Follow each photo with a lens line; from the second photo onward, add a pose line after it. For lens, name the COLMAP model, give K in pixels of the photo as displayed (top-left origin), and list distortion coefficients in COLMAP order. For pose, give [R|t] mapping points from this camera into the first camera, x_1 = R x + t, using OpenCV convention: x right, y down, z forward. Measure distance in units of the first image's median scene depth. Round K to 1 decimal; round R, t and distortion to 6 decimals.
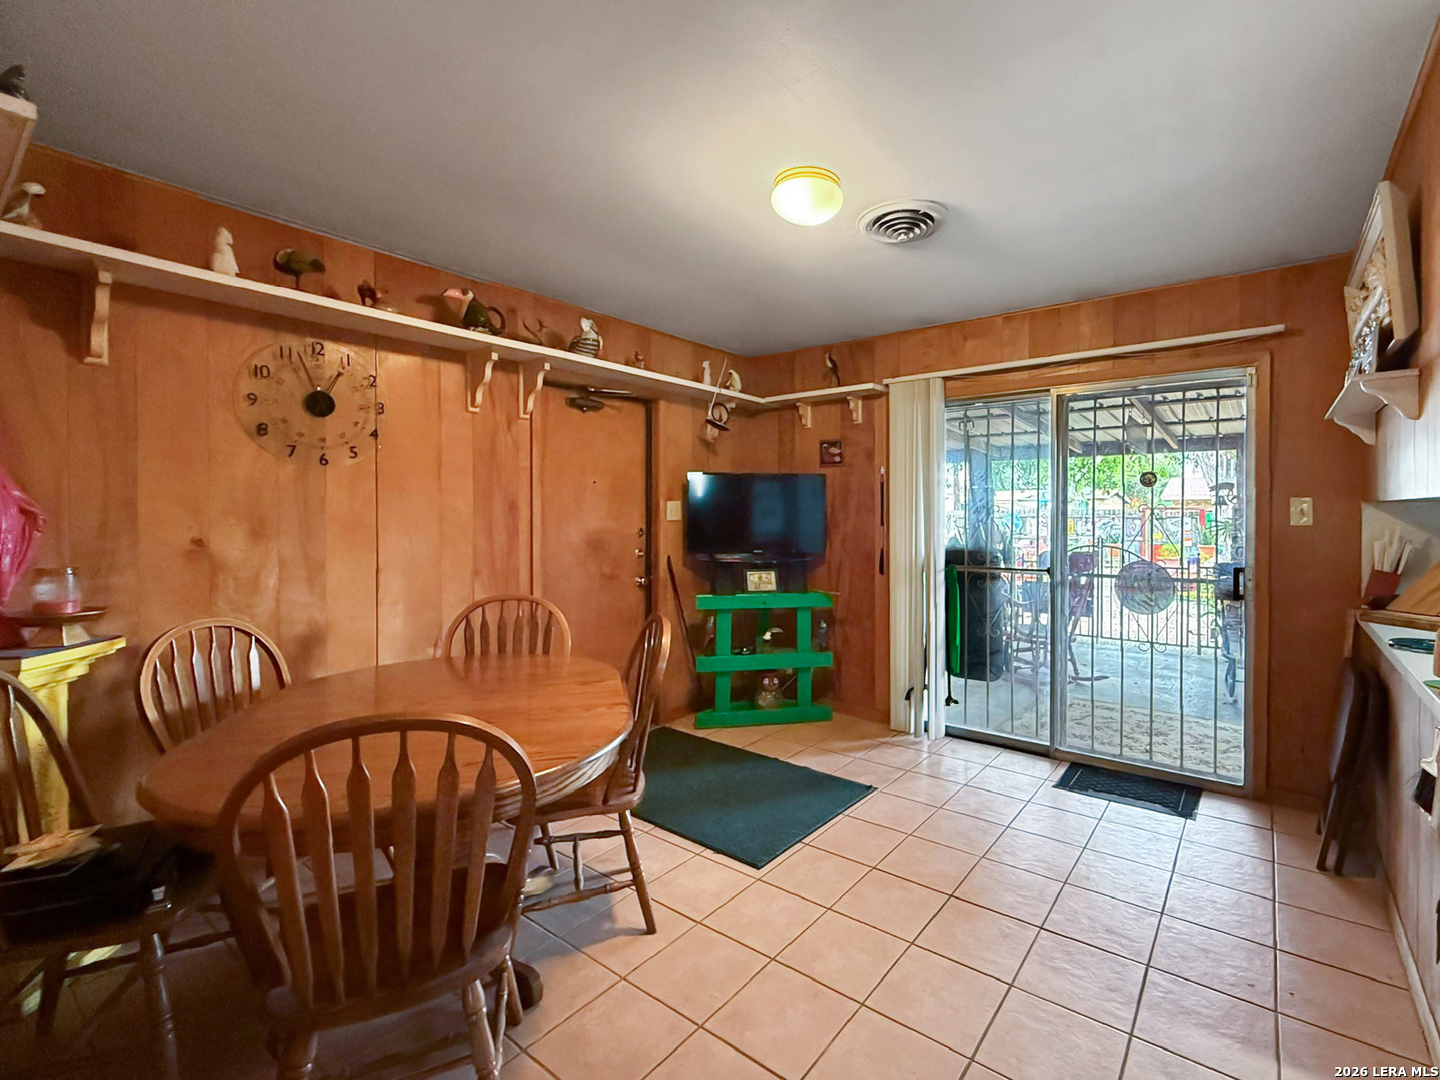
lens RADIAL K [[660.2, 0, 727.6], [0, 660.2, 524.5], [0, 0, 1]] dist [0.000240, 0.000448]
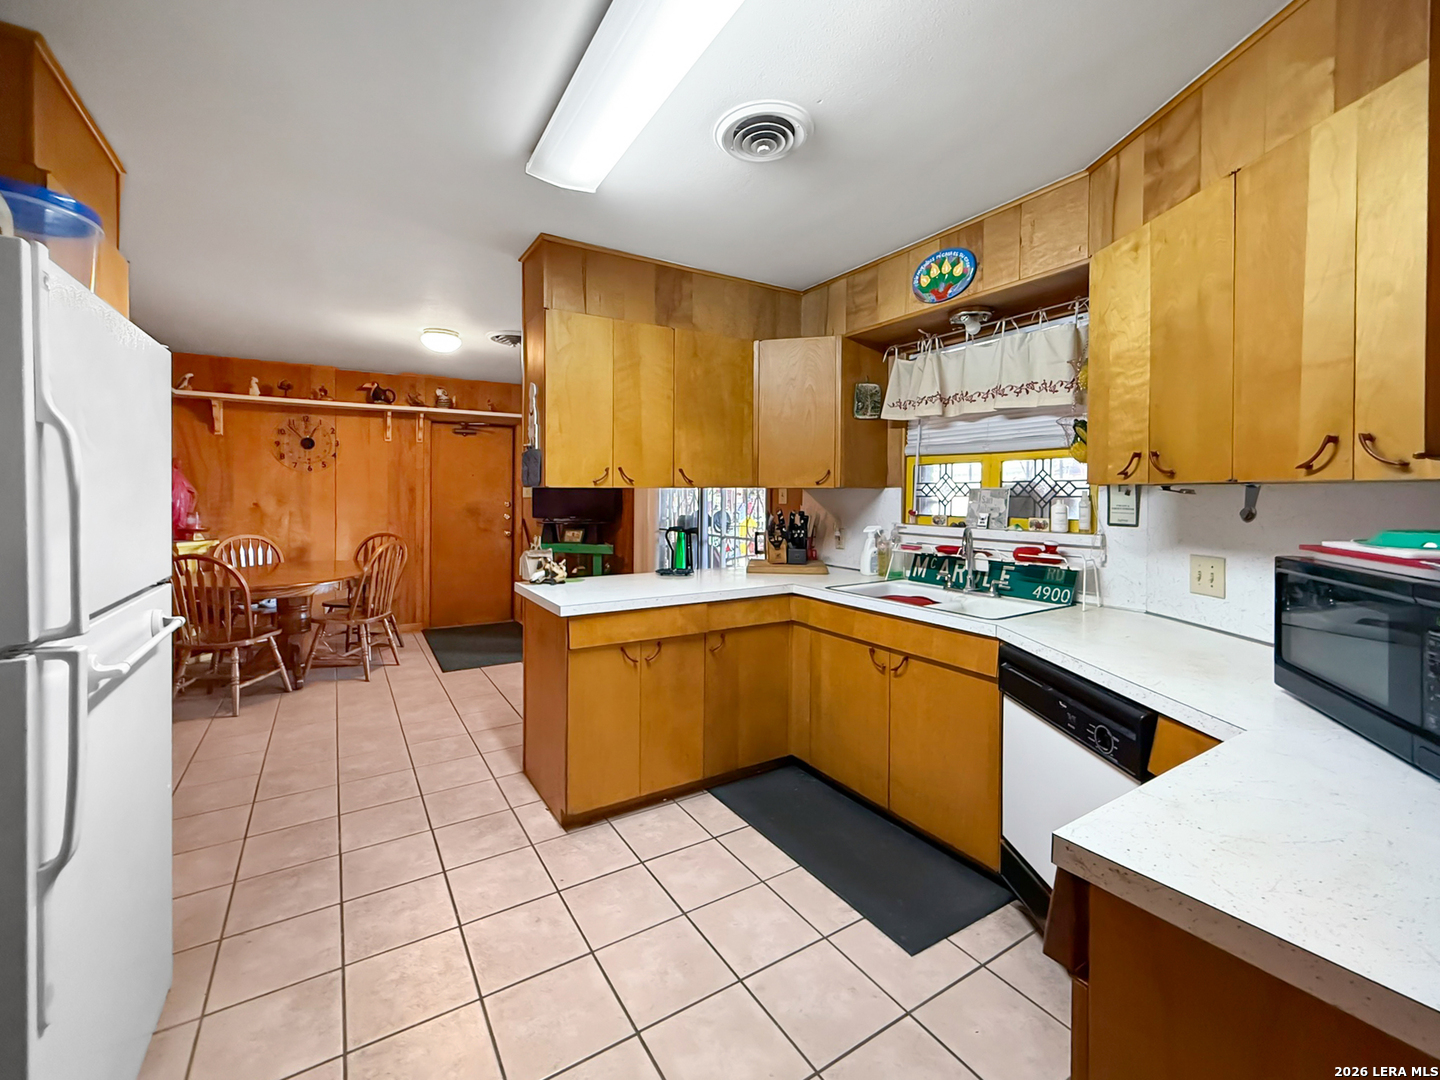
lens RADIAL K [[576.6, 0, 647.1], [0, 576.6, 499.4], [0, 0, 1]] dist [0.001499, -0.000071]
pose [[0.911254, 0.007373, -0.411778, 1.237809], [-0.010397, 0.999933, -0.005105, 0.003794], [0.411713, 0.008934, 0.911270, -0.301100]]
